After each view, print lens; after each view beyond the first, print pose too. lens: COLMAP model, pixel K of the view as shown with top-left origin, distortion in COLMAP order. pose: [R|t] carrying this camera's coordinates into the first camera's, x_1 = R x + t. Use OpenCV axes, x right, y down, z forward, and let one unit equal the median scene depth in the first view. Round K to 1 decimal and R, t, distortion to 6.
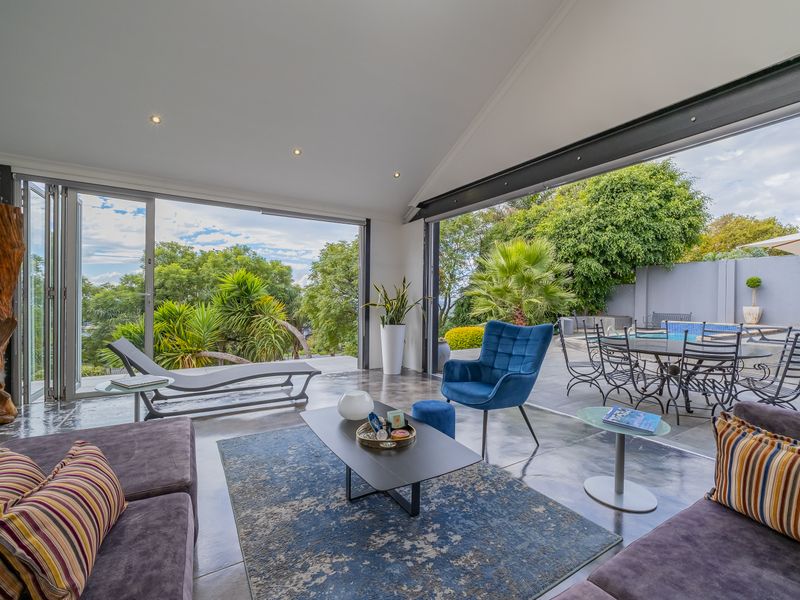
lens RADIAL K [[360.6, 0, 403.2], [0, 360.6, 299.8], [0, 0, 1]] dist [-0.003389, 0.000488]
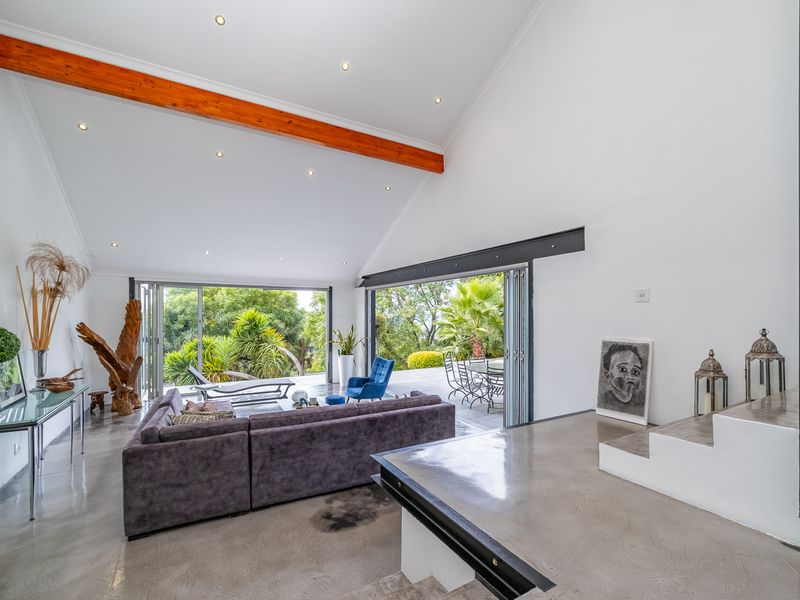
lens RADIAL K [[367.5, 0, 399.8], [0, 367.5, 318.2], [0, 0, 1]] dist [-0.000329, 0.000223]
pose [[0.999190, -0.007685, -0.039489, 0.153603], [0.007904, 0.999954, 0.005390, -0.055254], [0.039445, -0.005698, 0.999205, -0.338112]]
